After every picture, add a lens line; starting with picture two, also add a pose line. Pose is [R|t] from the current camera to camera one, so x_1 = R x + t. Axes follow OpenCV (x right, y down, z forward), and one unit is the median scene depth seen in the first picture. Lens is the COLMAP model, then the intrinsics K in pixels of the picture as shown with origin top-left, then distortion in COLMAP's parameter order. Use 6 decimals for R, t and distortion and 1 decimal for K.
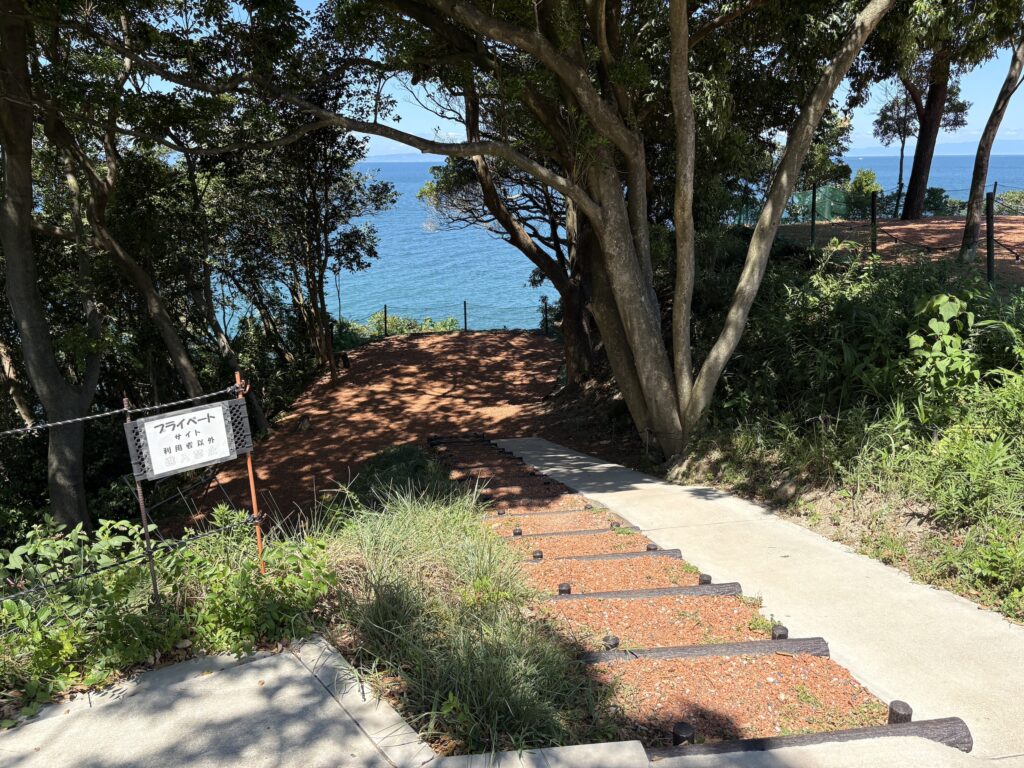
lens RADIAL K [[761.7, 0, 513.6], [0, 761.7, 384.3], [0, 0, 1]] dist [0.004995, -0.010483]
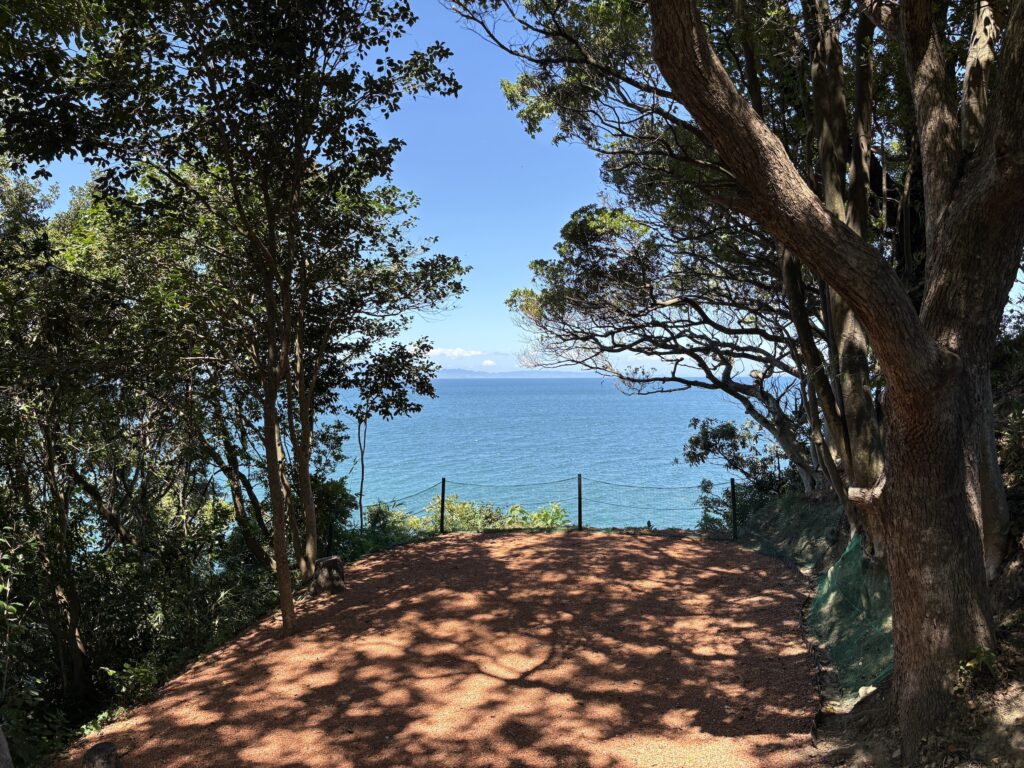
lens RADIAL K [[761.7, 0, 515.8], [0, 761.7, 385.2], [0, 0, 1]] dist [0.004995, -0.010483]
pose [[0.988698, 0.002768, -0.149896, -0.032407], [-0.043072, 0.962923, -0.266316, -0.024425], [0.143601, 0.269763, 0.952159, 0.515865]]
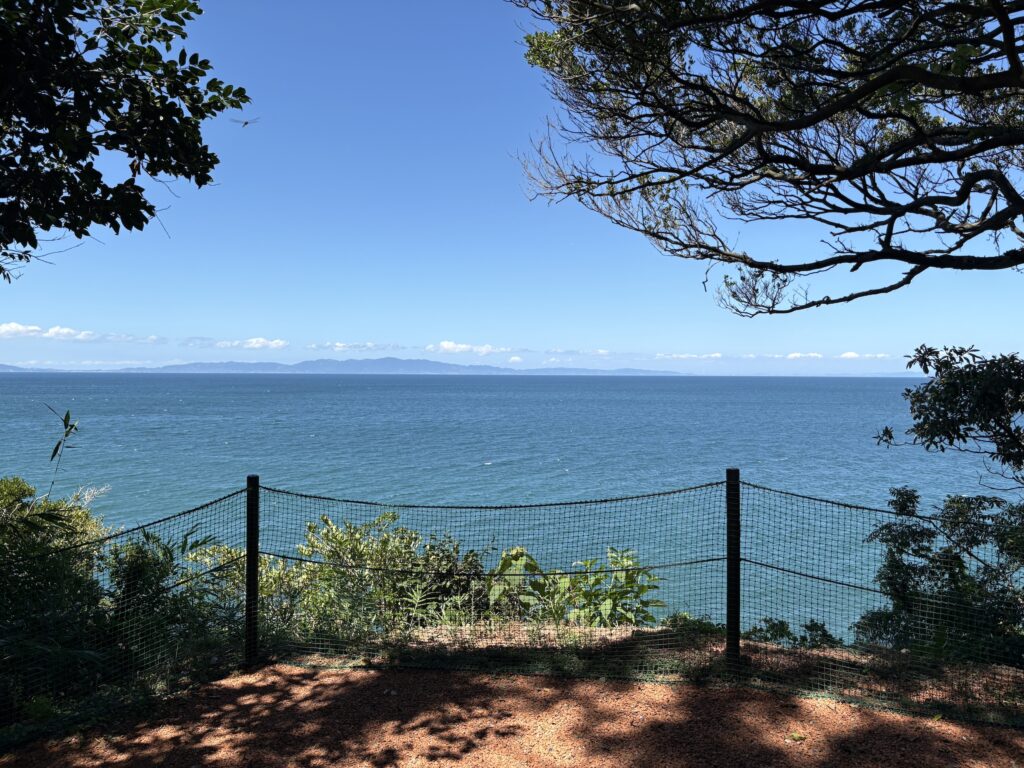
lens RADIAL K [[761.7, 0, 512.8], [0, 761.7, 383.2], [0, 0, 1]] dist [0.004995, -0.010483]
pose [[0.981453, 0.016746, -0.190969, -0.095594], [-0.065763, 0.965138, -0.253345, -0.101309], [0.180069, 0.261205, 0.948339, 1.000562]]
